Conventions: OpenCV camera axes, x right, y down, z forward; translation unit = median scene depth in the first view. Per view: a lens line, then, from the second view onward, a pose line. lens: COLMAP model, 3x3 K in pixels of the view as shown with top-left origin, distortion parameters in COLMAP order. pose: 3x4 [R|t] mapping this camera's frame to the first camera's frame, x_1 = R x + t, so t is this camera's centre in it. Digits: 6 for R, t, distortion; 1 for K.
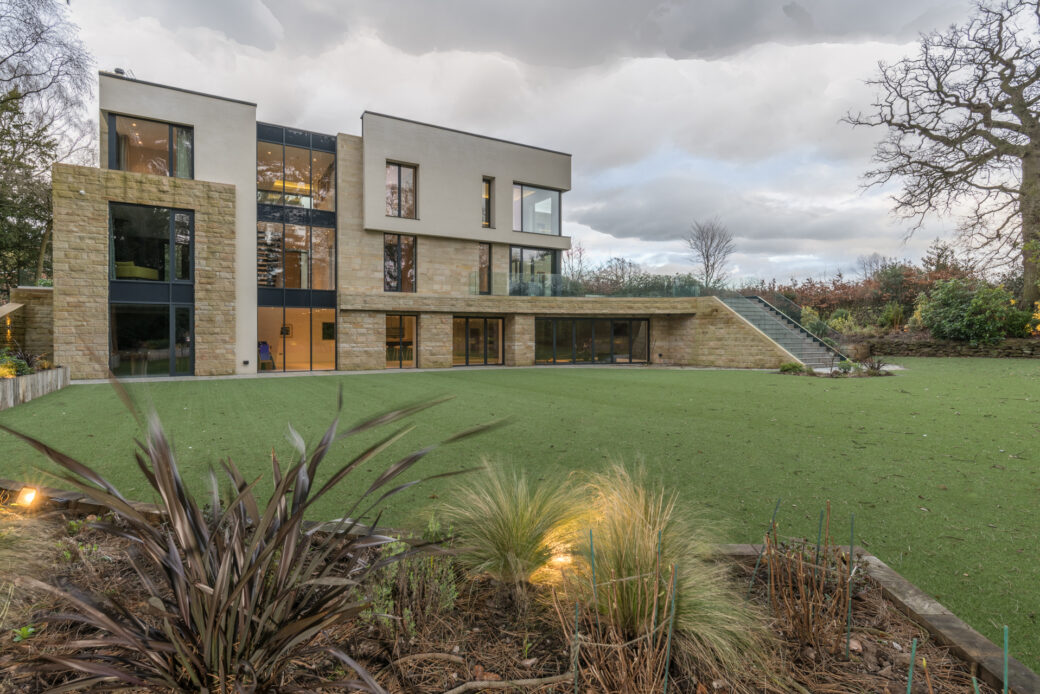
lens RADIAL K [[546.1, 0, 518.6], [0, 546.1, 350.9], [0, 0, 1]] dist [-0.005872, -0.001215]
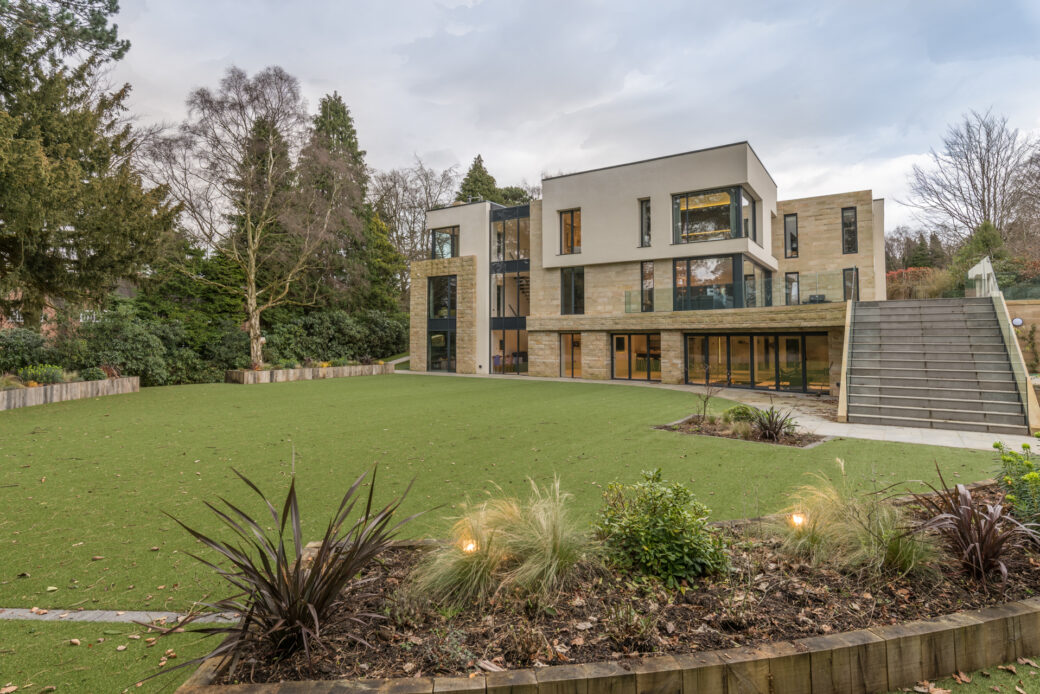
lens RADIAL K [[546.1, 0, 519.3], [0, 546.1, 336.3], [0, 0, 1]] dist [-0.005872, -0.001215]
pose [[0.425710, -0.002700, -0.904856, 0.813490], [-0.024380, 0.999598, -0.014452, -0.038309], [0.904531, 0.028213, 0.425473, 0.369177]]
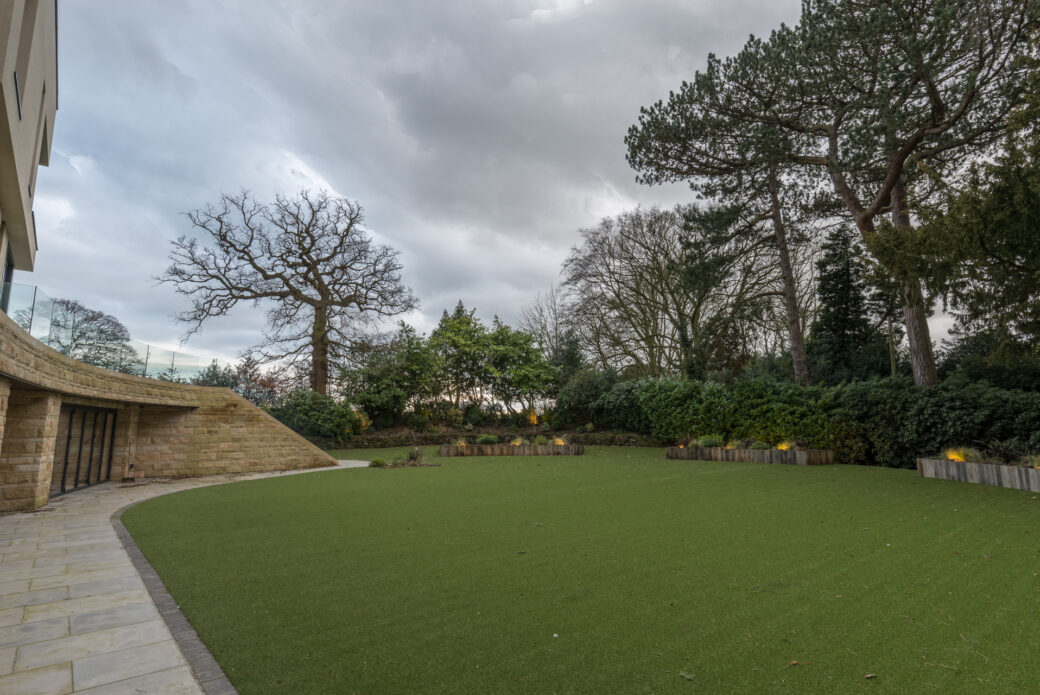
lens RADIAL K [[546.1, 0, 519.2], [0, 546.1, 343.5], [0, 0, 1]] dist [-0.005872, -0.001215]
pose [[-0.146732, 0.154454, 0.977043, -0.558446], [0.037549, 0.987892, -0.150530, -0.025992], [-0.988463, 0.014600, -0.150755, 0.717189]]
